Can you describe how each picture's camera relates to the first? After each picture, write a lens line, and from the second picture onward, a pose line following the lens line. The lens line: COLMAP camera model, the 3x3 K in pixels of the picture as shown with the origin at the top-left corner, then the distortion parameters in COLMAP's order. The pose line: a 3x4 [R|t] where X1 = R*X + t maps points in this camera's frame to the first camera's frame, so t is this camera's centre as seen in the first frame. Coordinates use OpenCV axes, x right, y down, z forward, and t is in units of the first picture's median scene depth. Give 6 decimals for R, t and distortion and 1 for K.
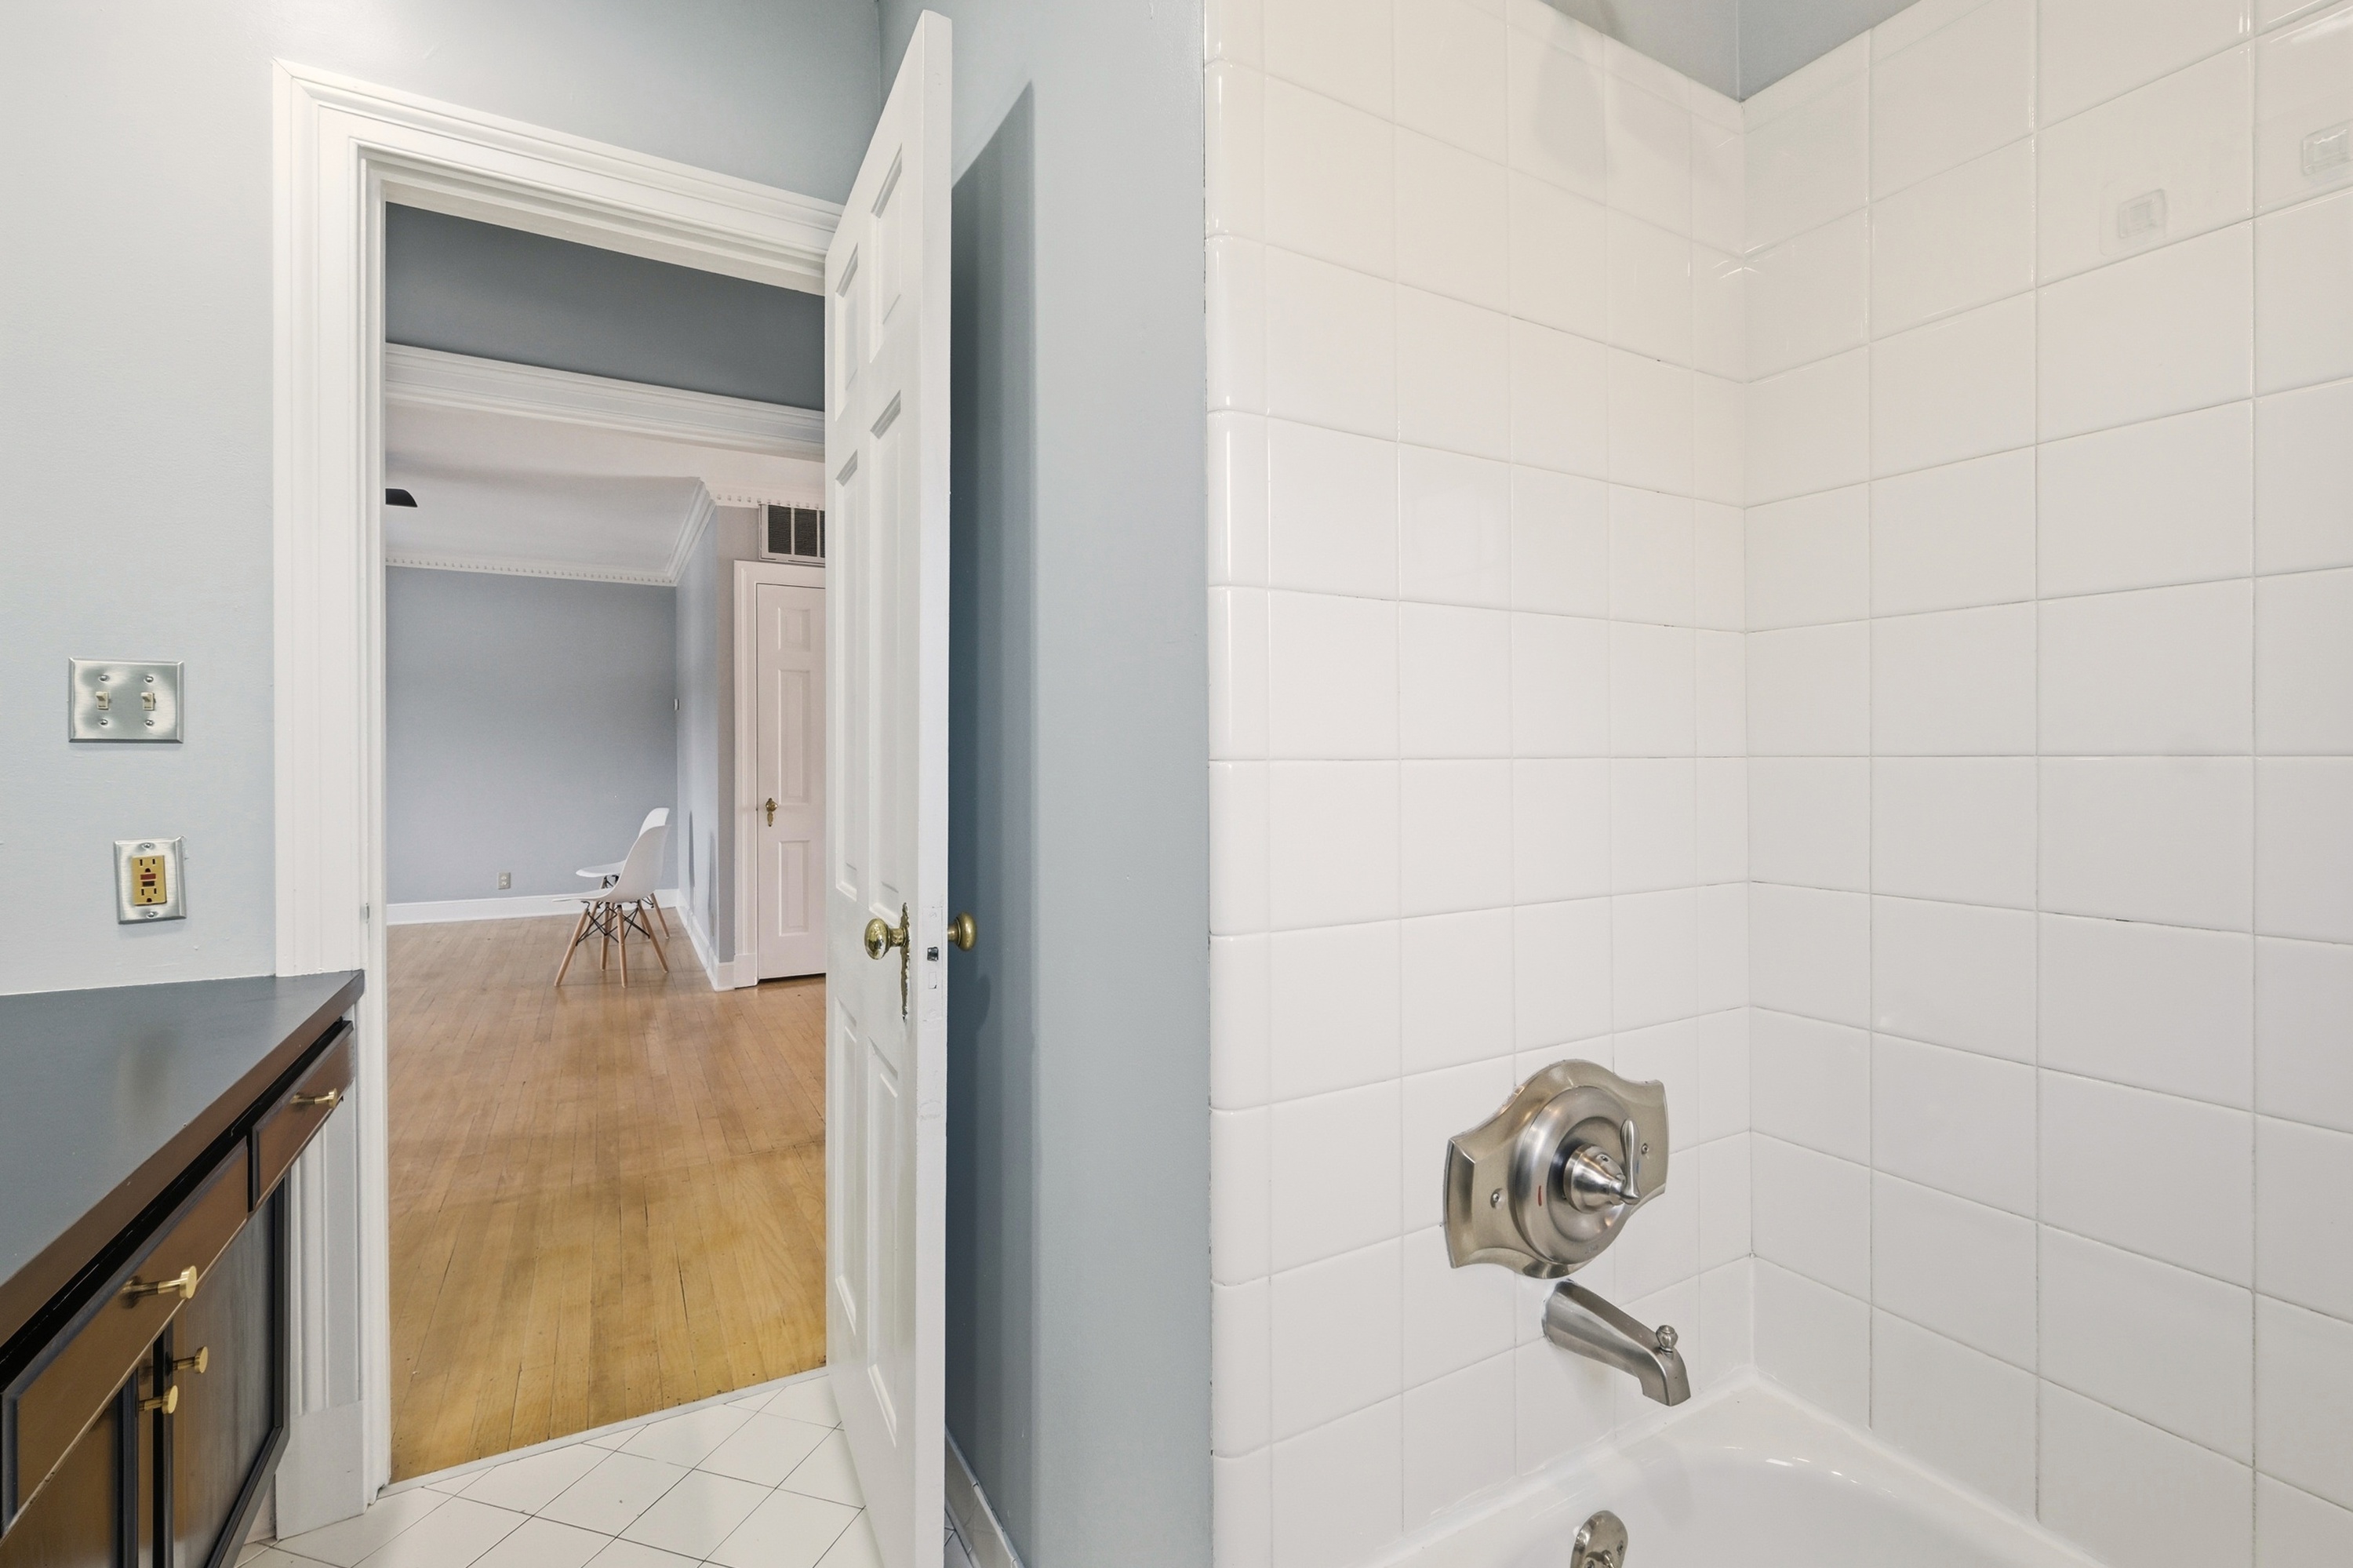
lens RADIAL K [[1025.9, 0, 1175.3], [0, 1025.9, 764.6], [0, 0, 1]] dist [-0.001626, 0.000050]
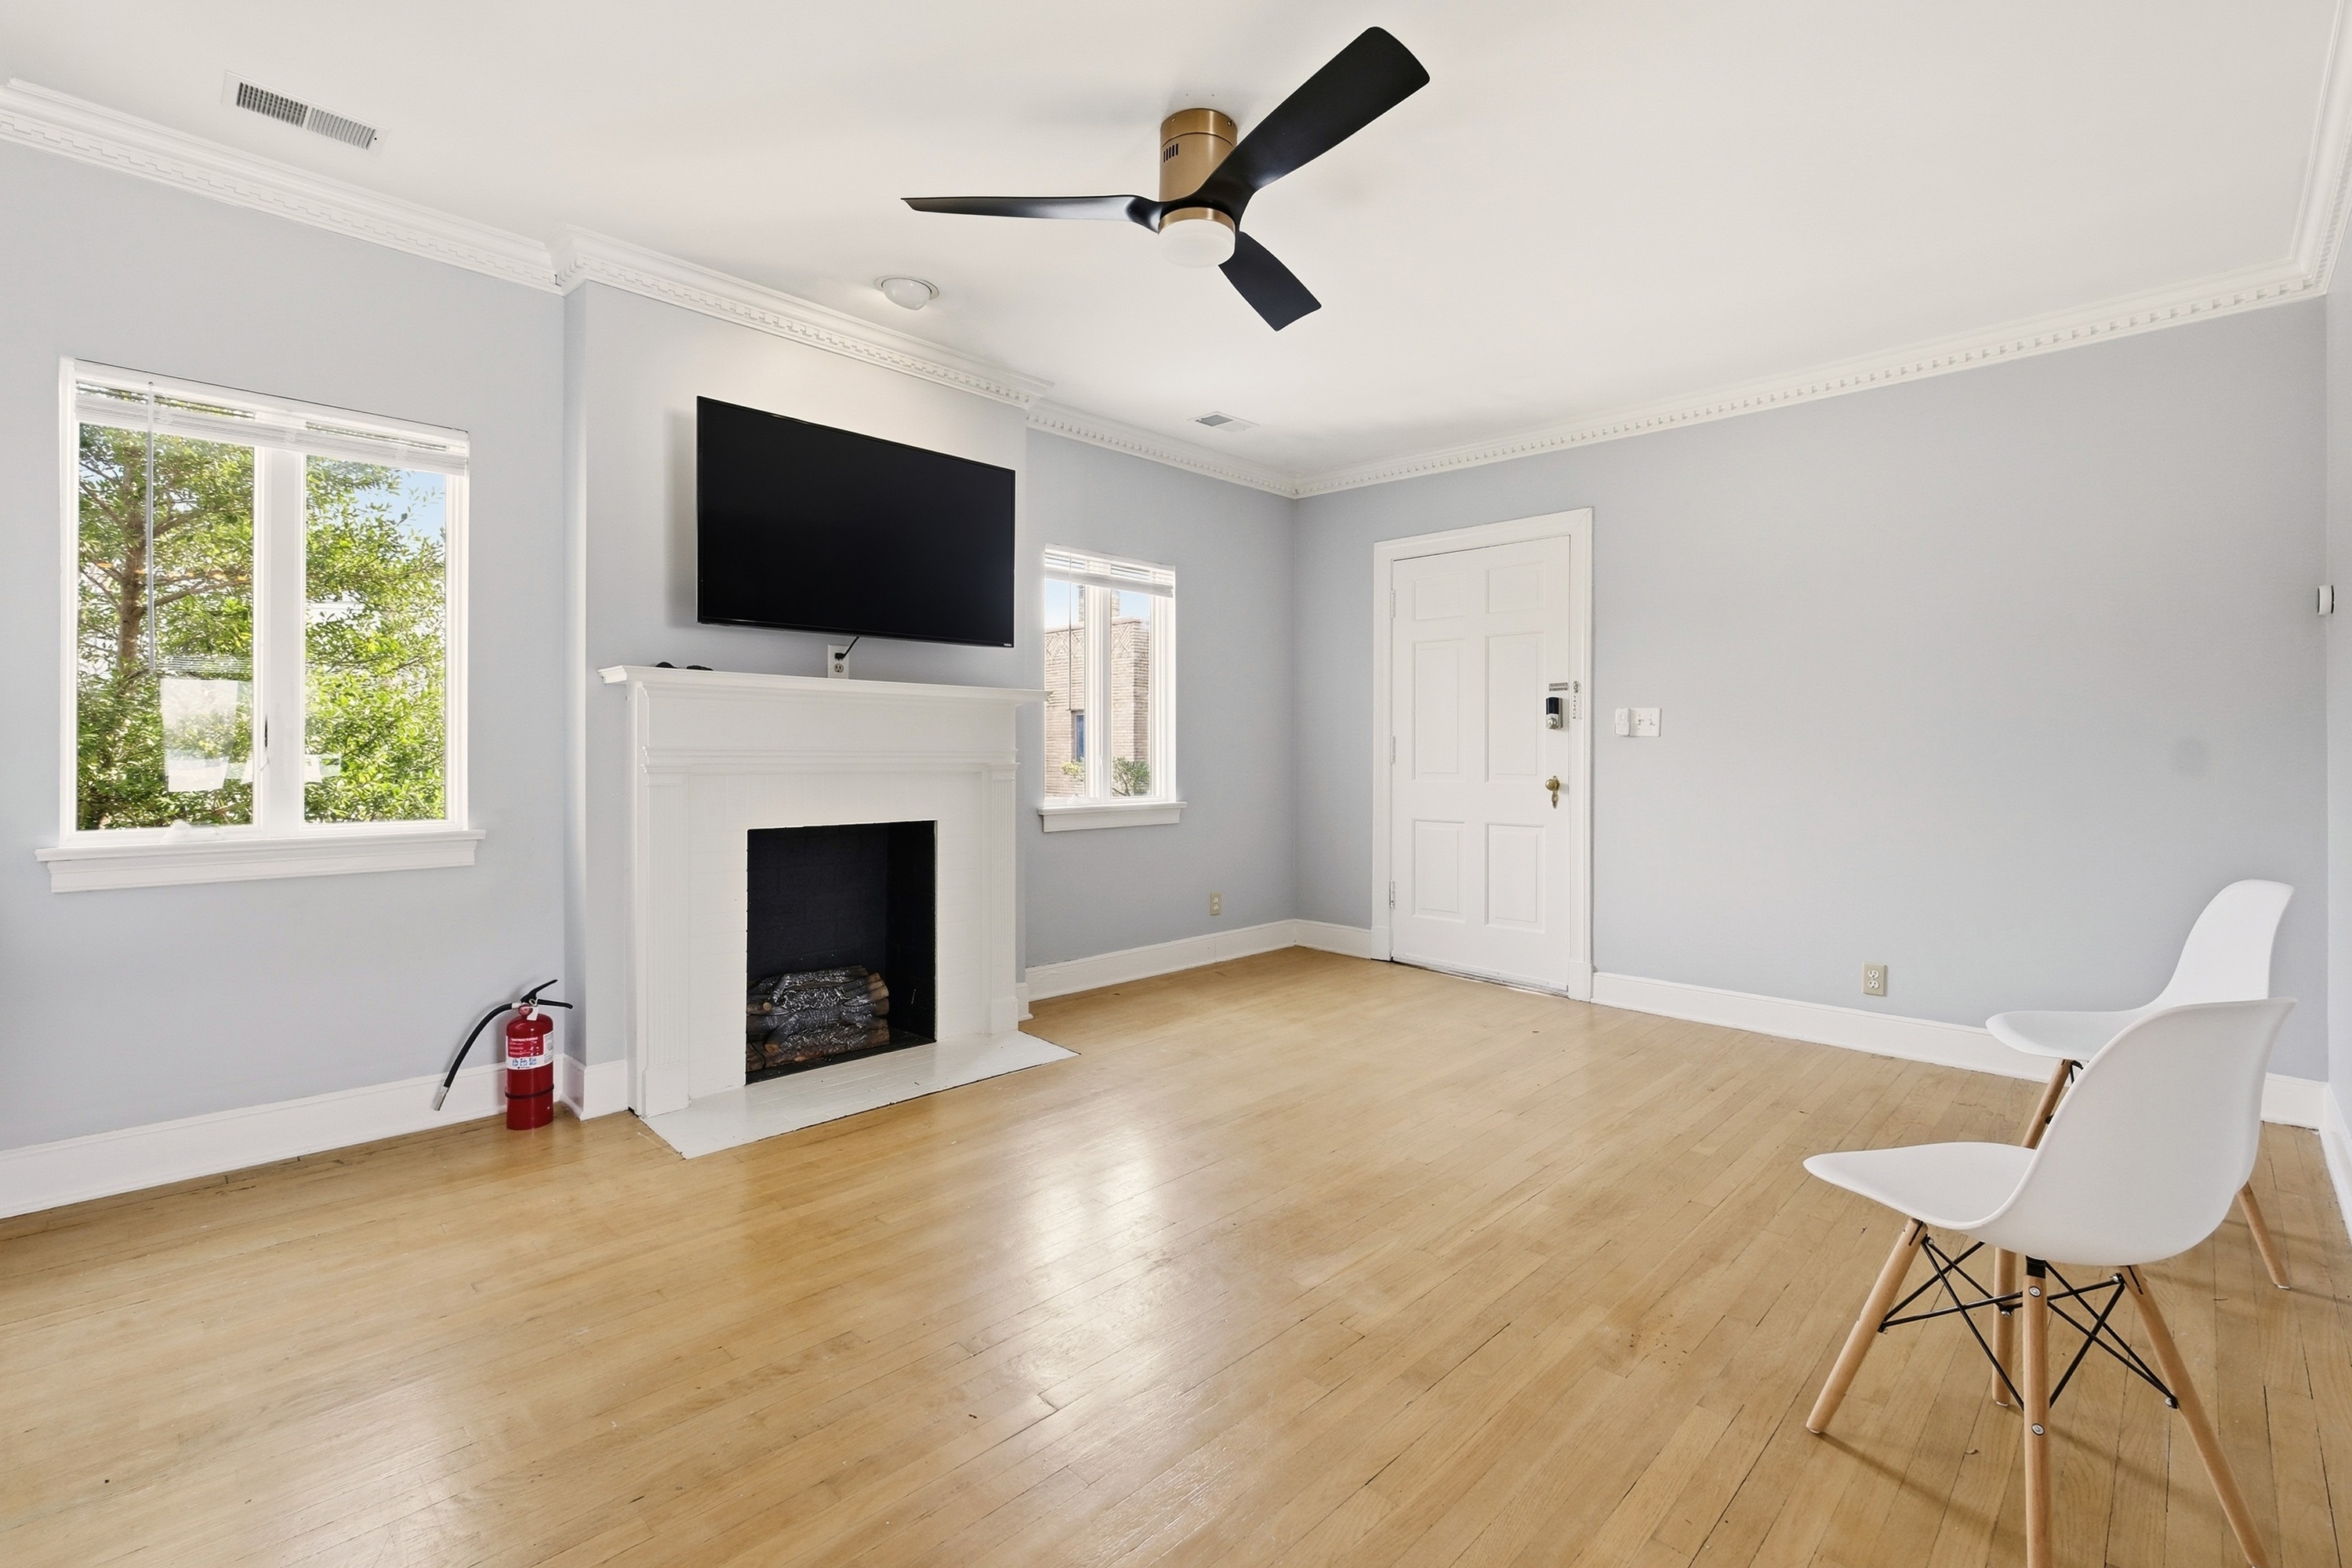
lens RADIAL K [[1030.7, 0, 1165.0], [0, 1030.7, 753.2], [0, 0, 1]] dist [-0.004009, -0.000193]
pose [[0.264372, 0.003241, -0.964415, -0.267861], [-0.002851, 0.999993, 0.002579, -0.000956], [0.964416, 0.002068, 0.264380, 0.555316]]
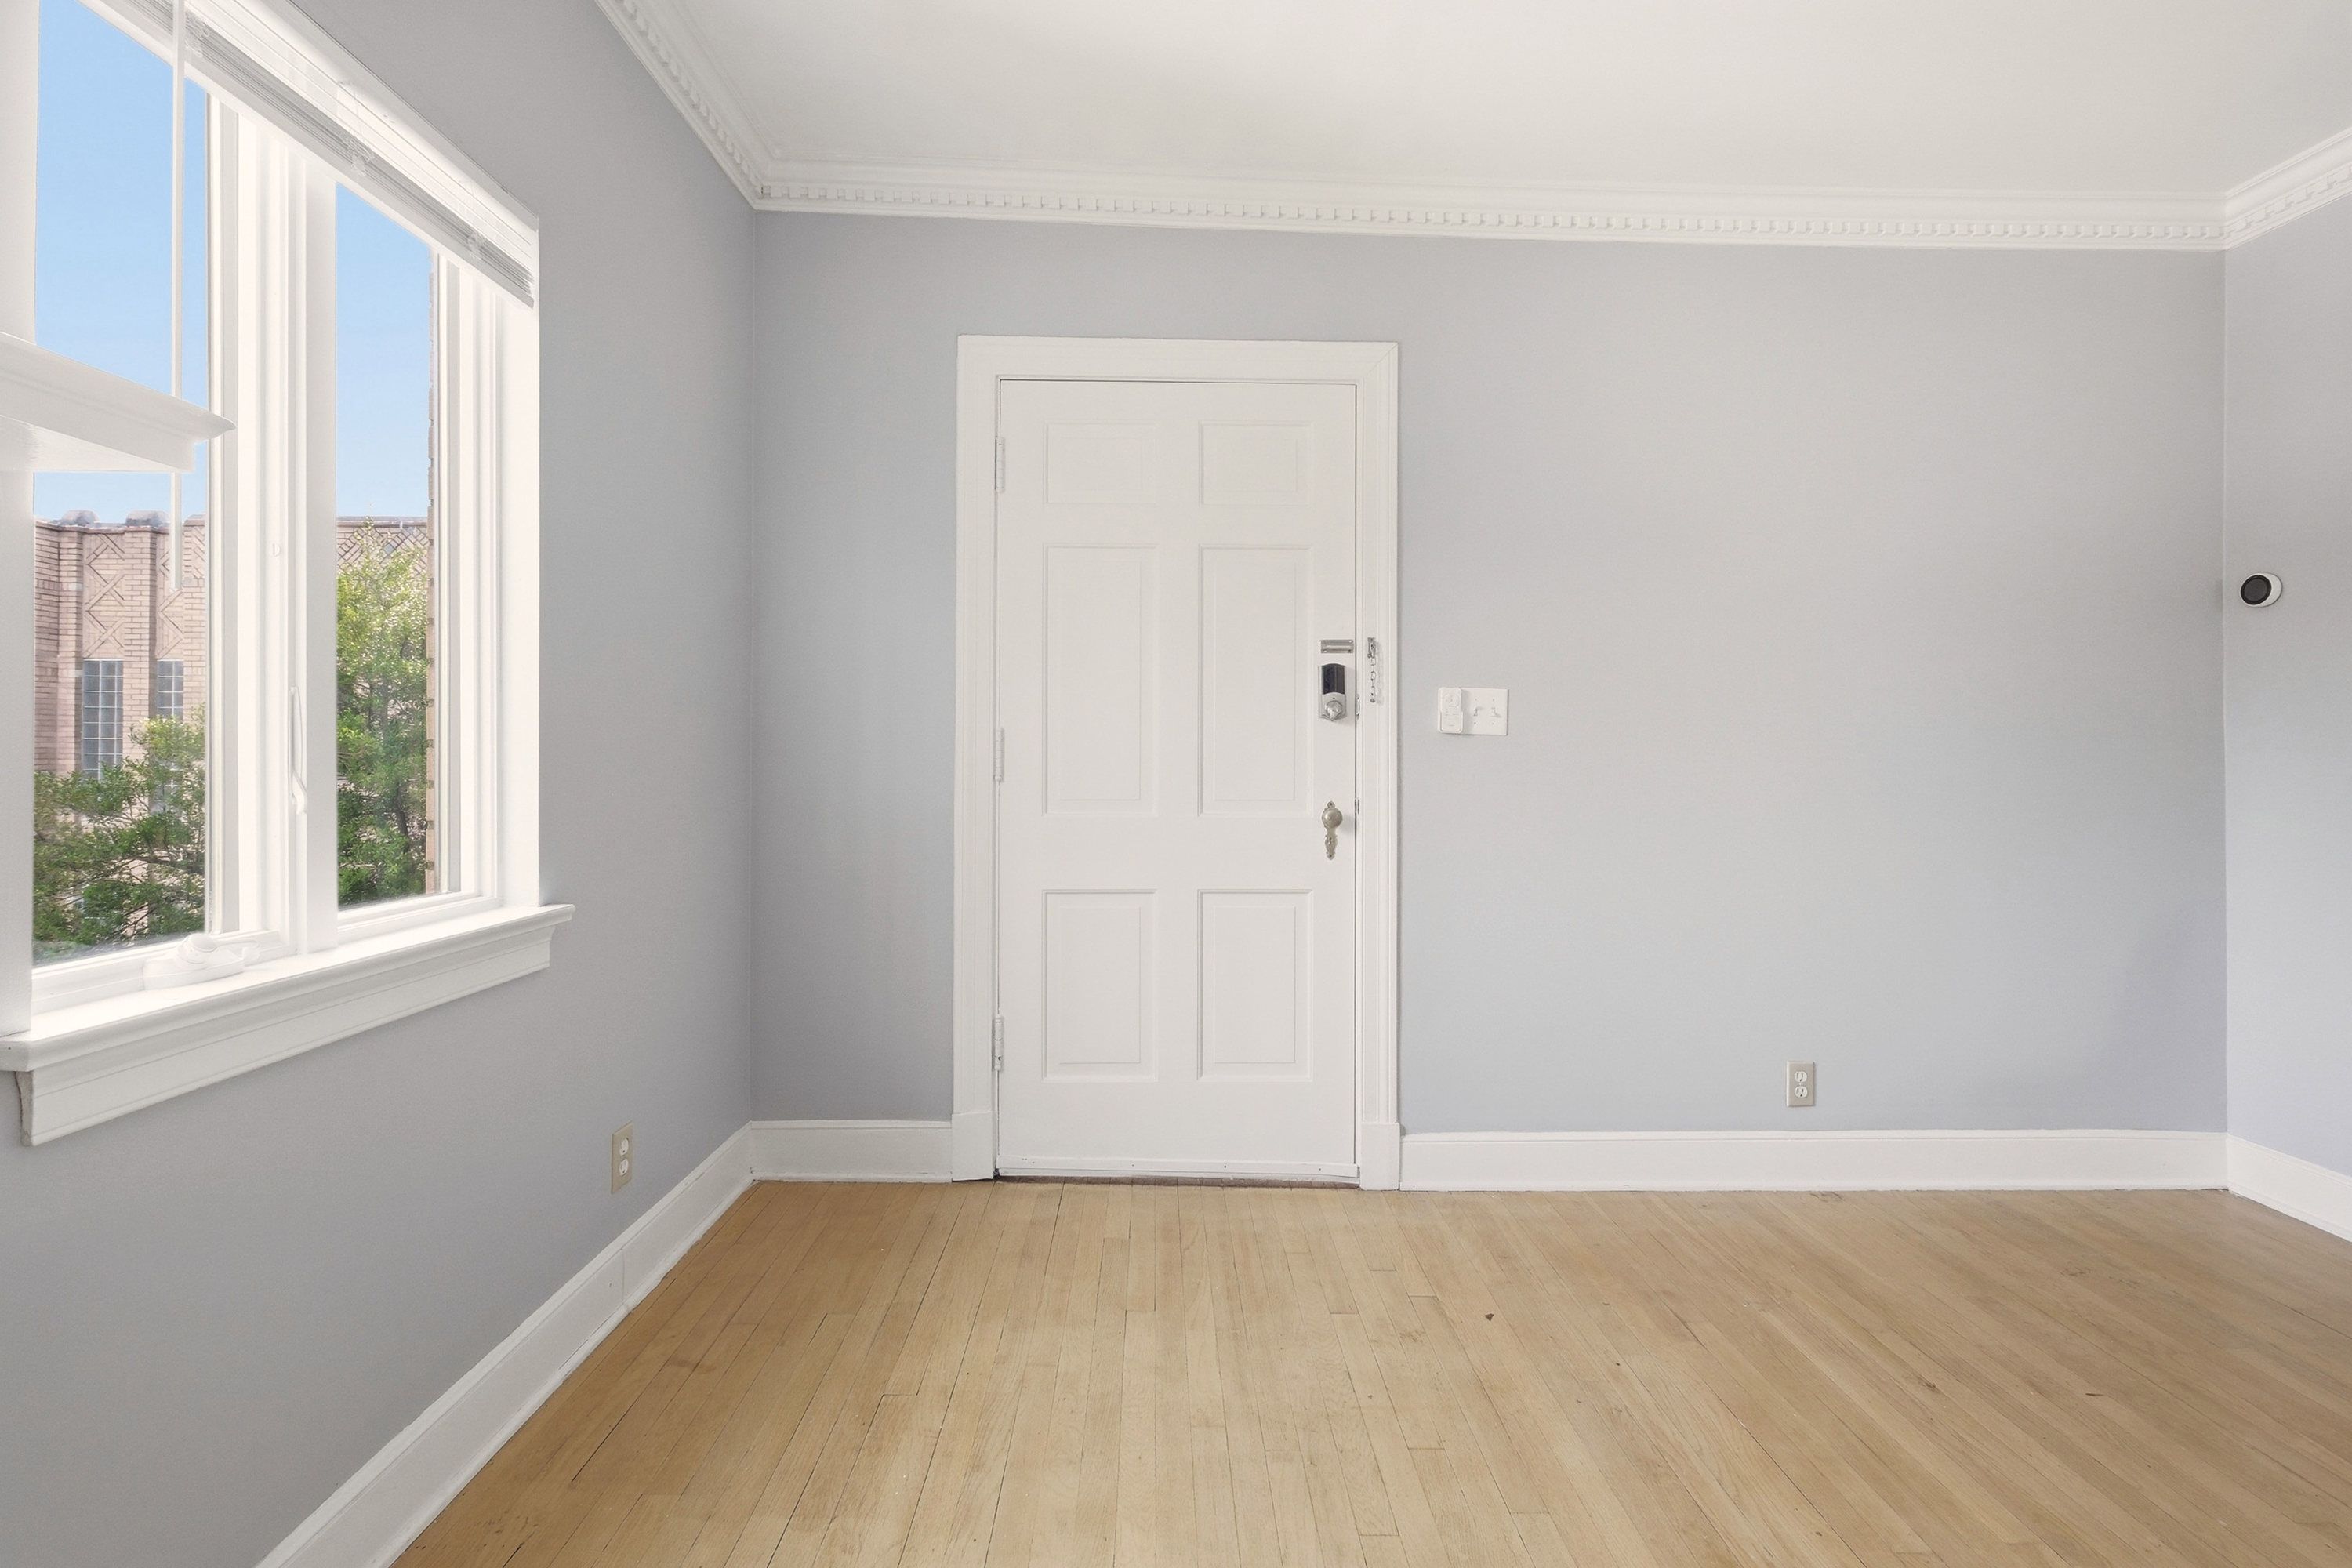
lens RADIAL K [[1062.8, 0, 1175.6], [0, 1062.8, 757.5], [0, 0, 1]] dist [-0.000911, -0.000093]
pose [[0.880088, 0.002027, -0.474806, -0.716620], [-0.004090, 0.999986, -0.003313, -0.000192], [0.474793, 0.004858, 0.880084, 0.603454]]
